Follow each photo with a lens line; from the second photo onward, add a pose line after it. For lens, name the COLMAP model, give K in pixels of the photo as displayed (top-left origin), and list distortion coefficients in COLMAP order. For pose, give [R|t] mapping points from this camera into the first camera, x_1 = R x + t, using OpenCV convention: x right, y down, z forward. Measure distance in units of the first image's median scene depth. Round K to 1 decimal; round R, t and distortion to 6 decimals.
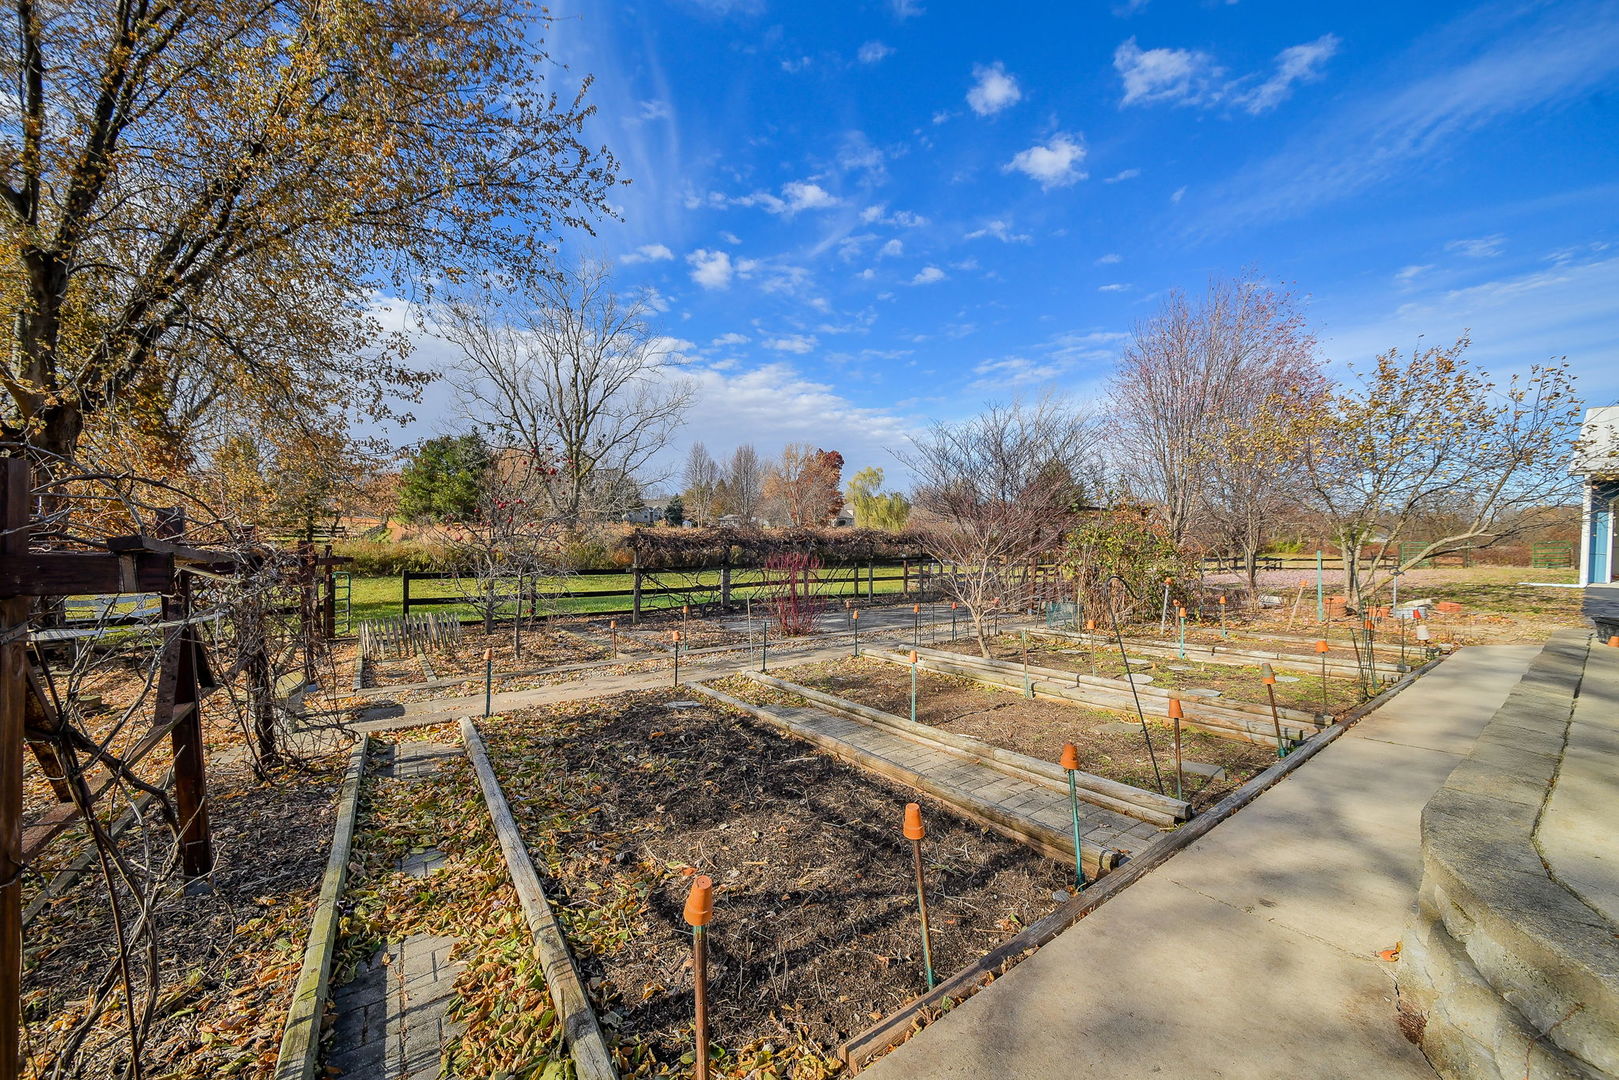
lens RADIAL K [[562.3, 0, 810.8], [0, 562.3, 544.4], [0, 0, 1]] dist [-0.002436, -0.000186]
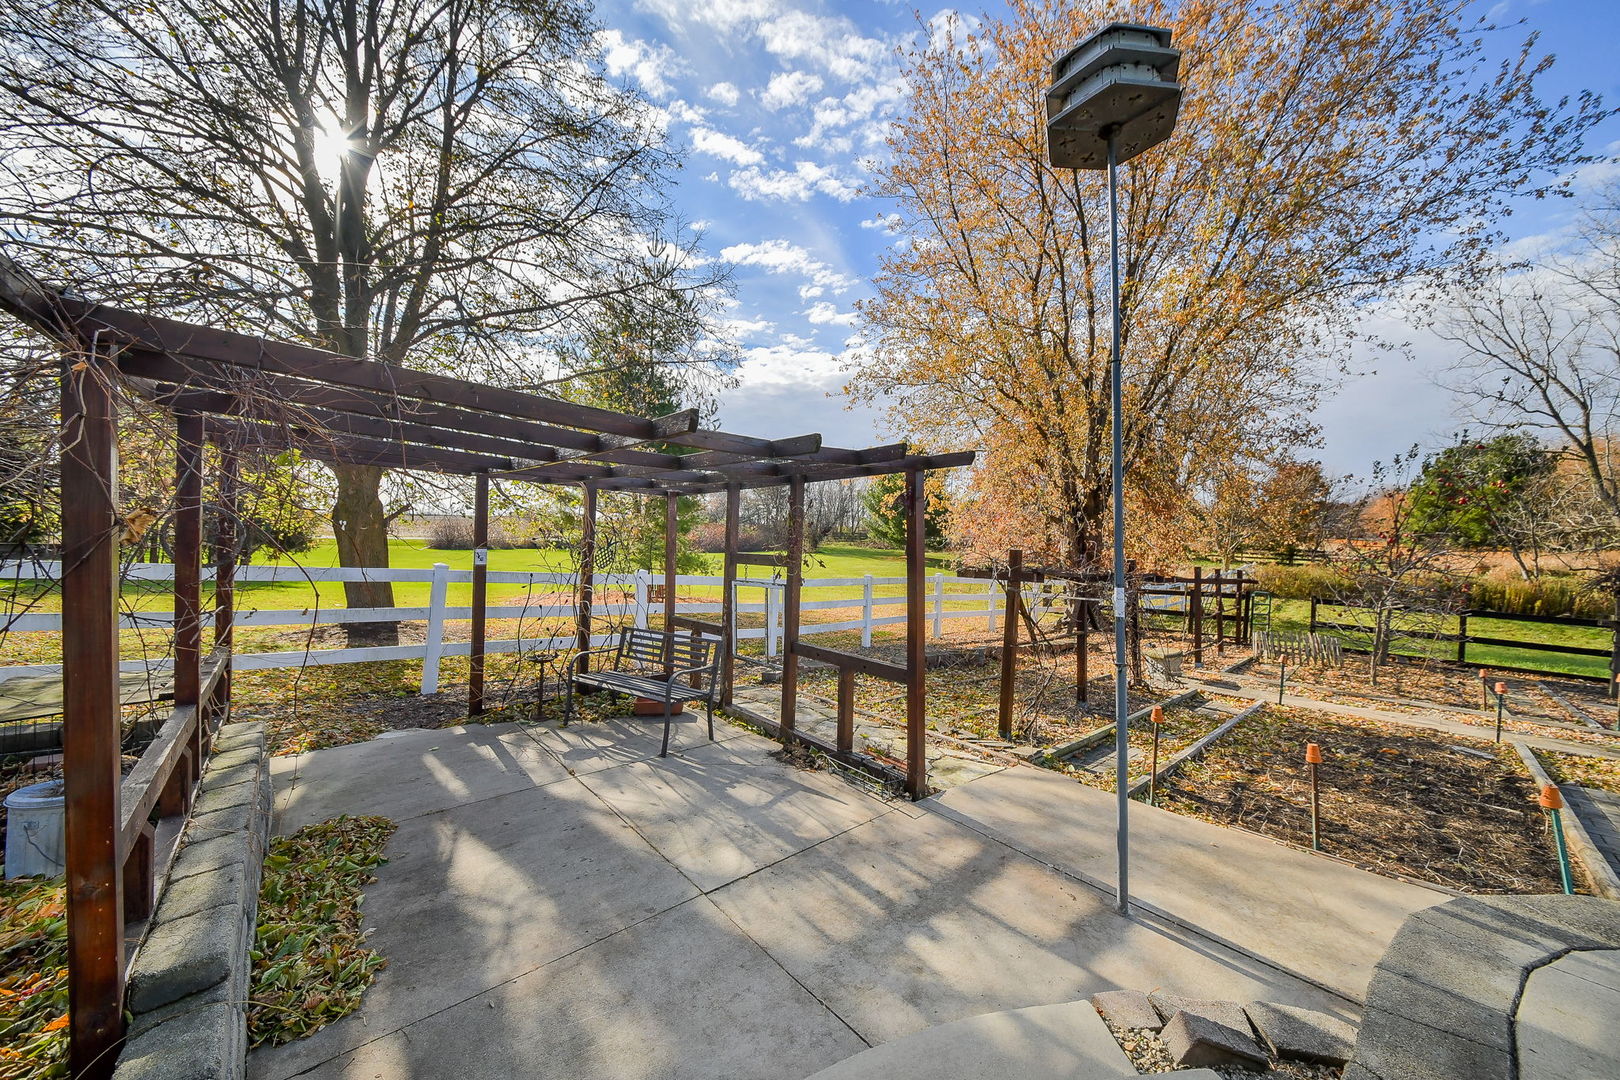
lens RADIAL K [[562.6, 0, 810.4], [0, 562.6, 540.2], [0, 0, 1]] dist [-0.002436, -0.000186]
pose [[0.113609, 0.002818, -0.993522, 0.743203], [-0.049573, 0.998766, -0.002835, -0.023033], [0.992288, 0.049574, 0.113609, -0.311882]]
